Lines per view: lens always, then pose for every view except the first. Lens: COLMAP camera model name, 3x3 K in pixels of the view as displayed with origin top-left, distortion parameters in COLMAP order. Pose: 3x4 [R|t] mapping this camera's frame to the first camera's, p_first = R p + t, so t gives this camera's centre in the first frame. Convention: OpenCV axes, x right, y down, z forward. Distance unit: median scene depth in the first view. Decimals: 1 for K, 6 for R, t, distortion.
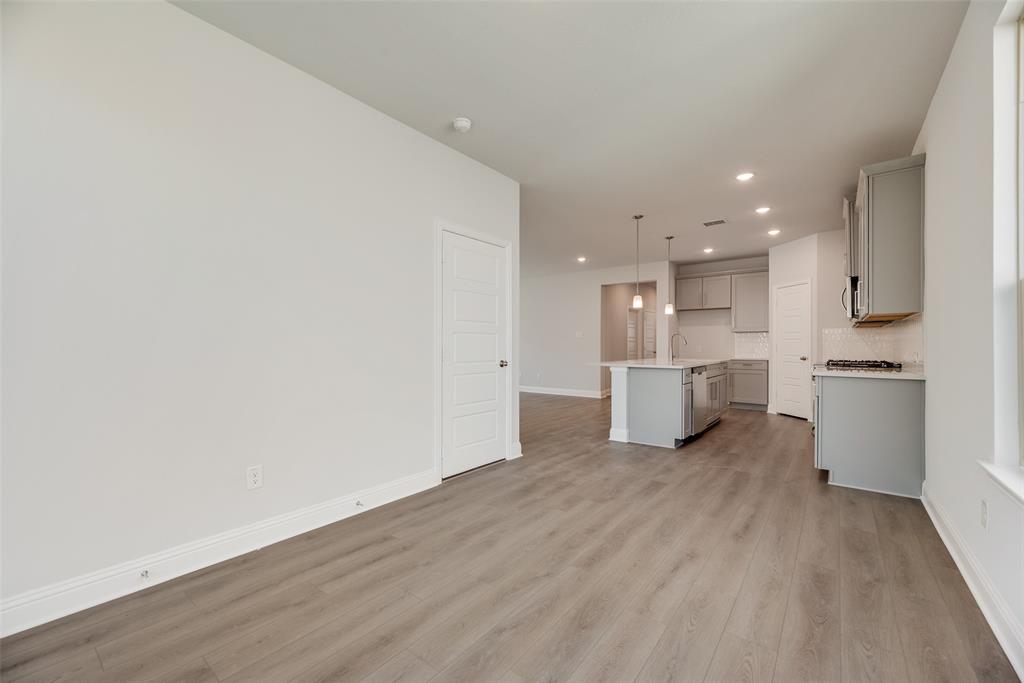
lens RADIAL K [[415.1, 0, 517.1], [0, 415.1, 348.1], [0, 0, 1]] dist [-0.003003, 0.000777]
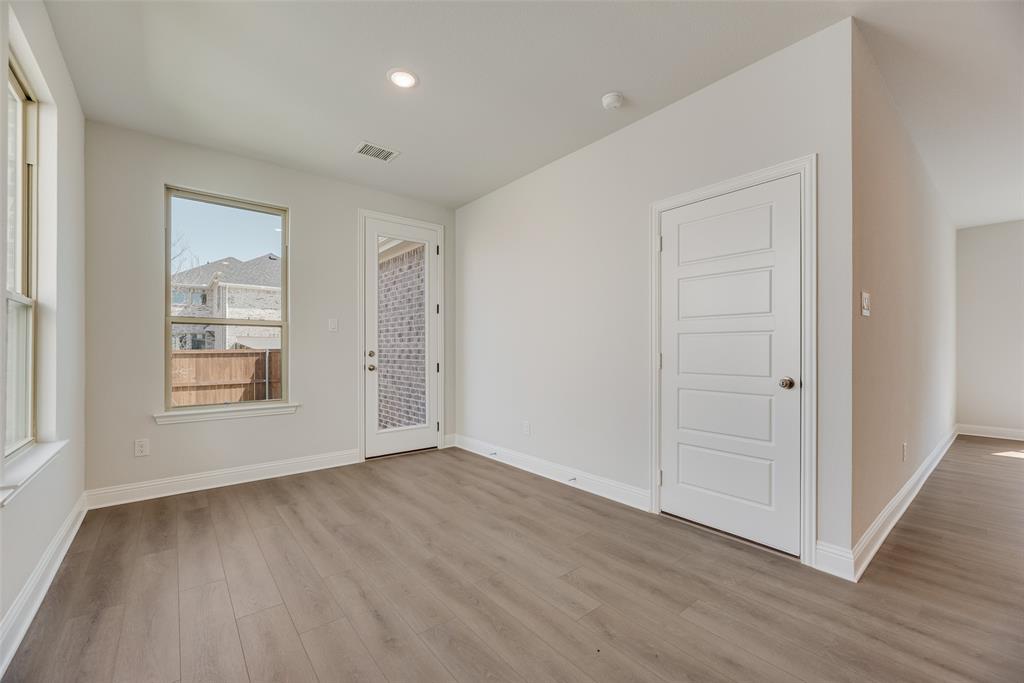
lens RADIAL K [[415.1, 0, 515.7], [0, 415.1, 348.5], [0, 0, 1]] dist [-0.003003, 0.000777]
pose [[-0.221066, -0.000481, -0.975259, 0.935829], [-0.004795, 0.999988, 0.000594, -0.016234], [0.975247, 0.004808, -0.221066, 1.187616]]
